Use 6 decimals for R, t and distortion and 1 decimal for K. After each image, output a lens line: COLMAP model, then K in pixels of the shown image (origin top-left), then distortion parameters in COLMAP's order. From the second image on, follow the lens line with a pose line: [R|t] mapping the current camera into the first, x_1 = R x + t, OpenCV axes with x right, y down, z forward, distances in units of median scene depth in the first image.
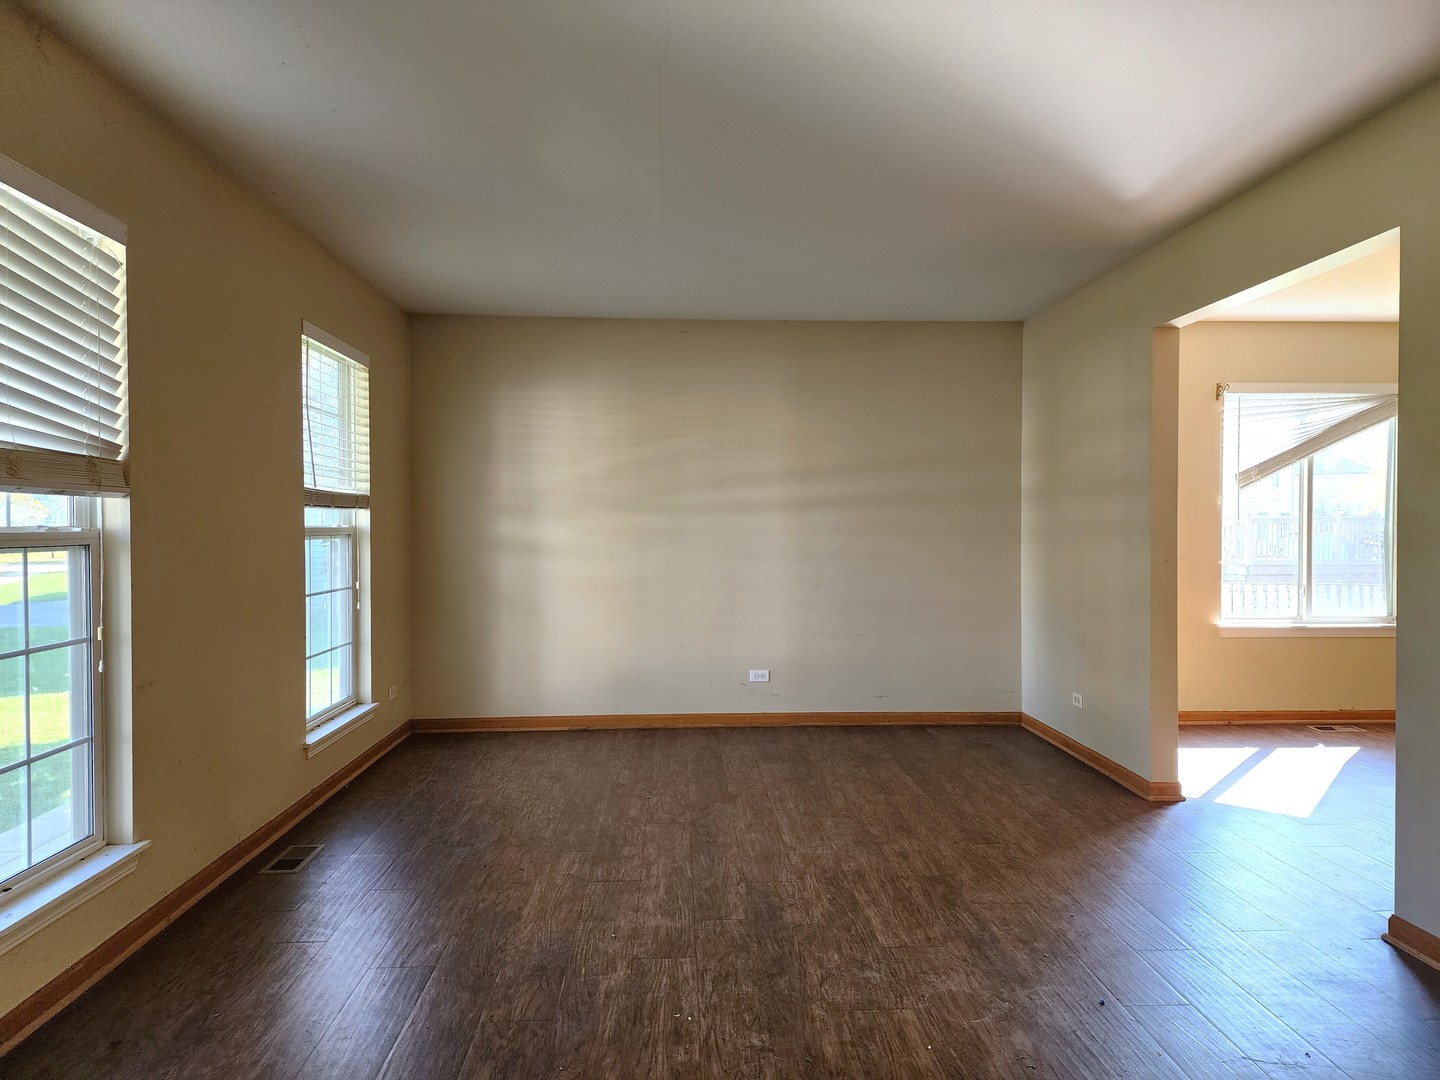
lens RADIAL K [[954.3, 0, 728.4], [0, 954.3, 539.7], [0, 0, 1]] dist [0.082621, -0.076643]
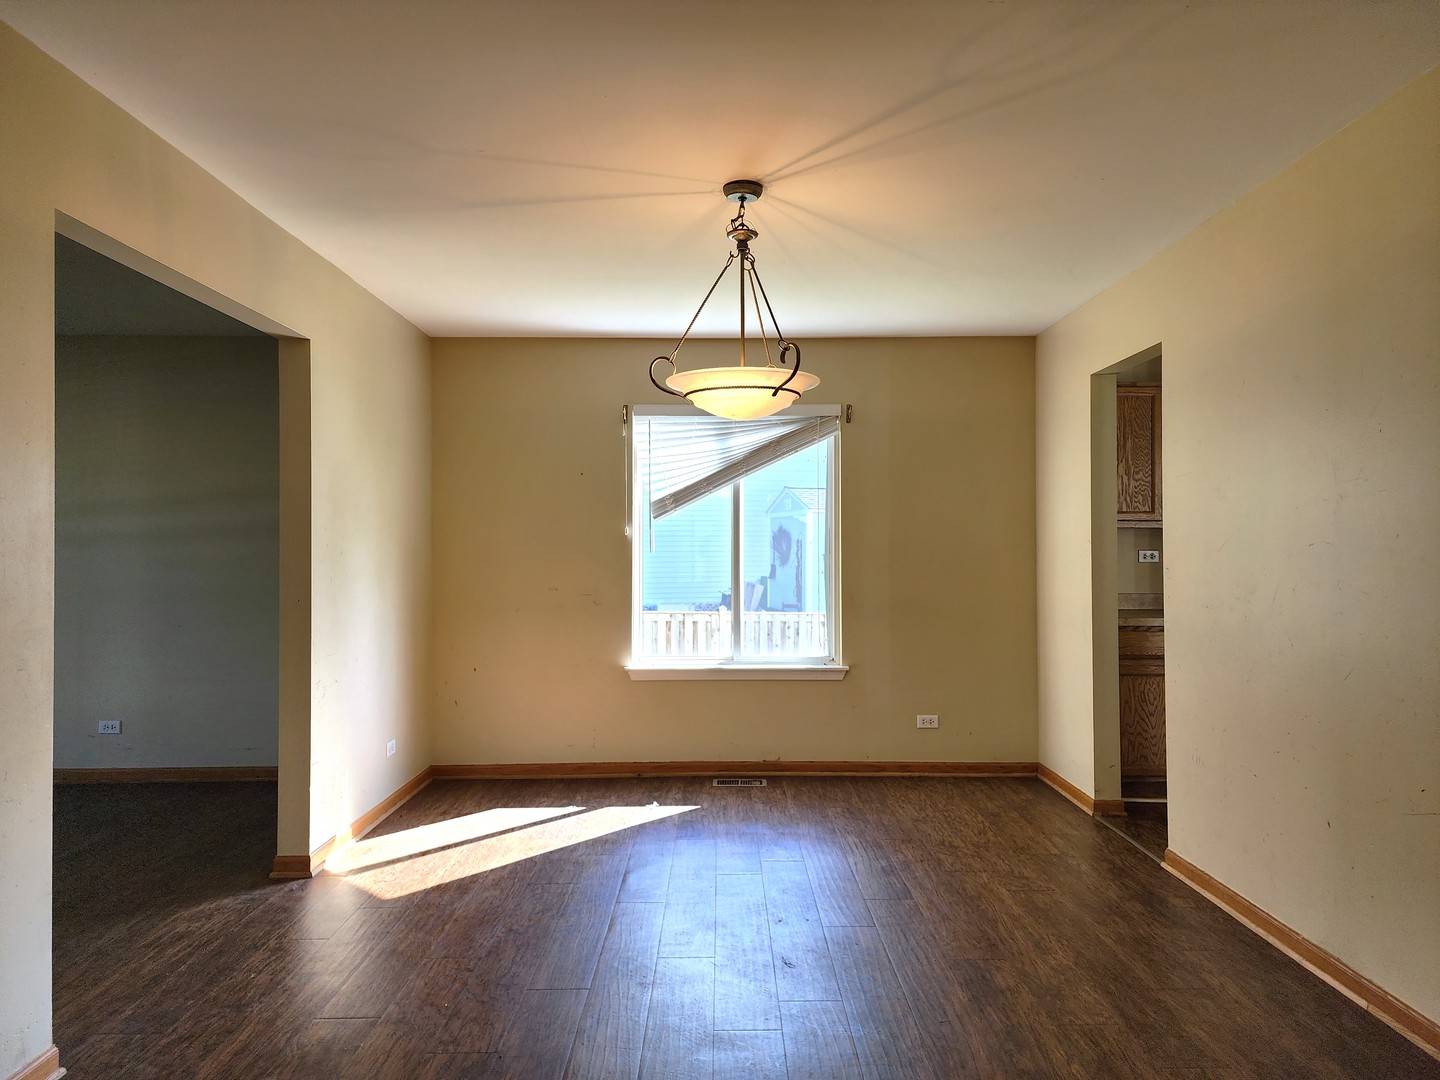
lens RADIAL K [[954.3, 0, 728.4], [0, 954.3, 539.7], [0, 0, 1]] dist [0.082621, -0.076643]
pose [[0.999121, -0.003021, -0.041814, 0.638190], [0.001762, 0.999545, -0.030105, -0.005553], [0.041886, 0.030005, 0.998672, 0.096567]]
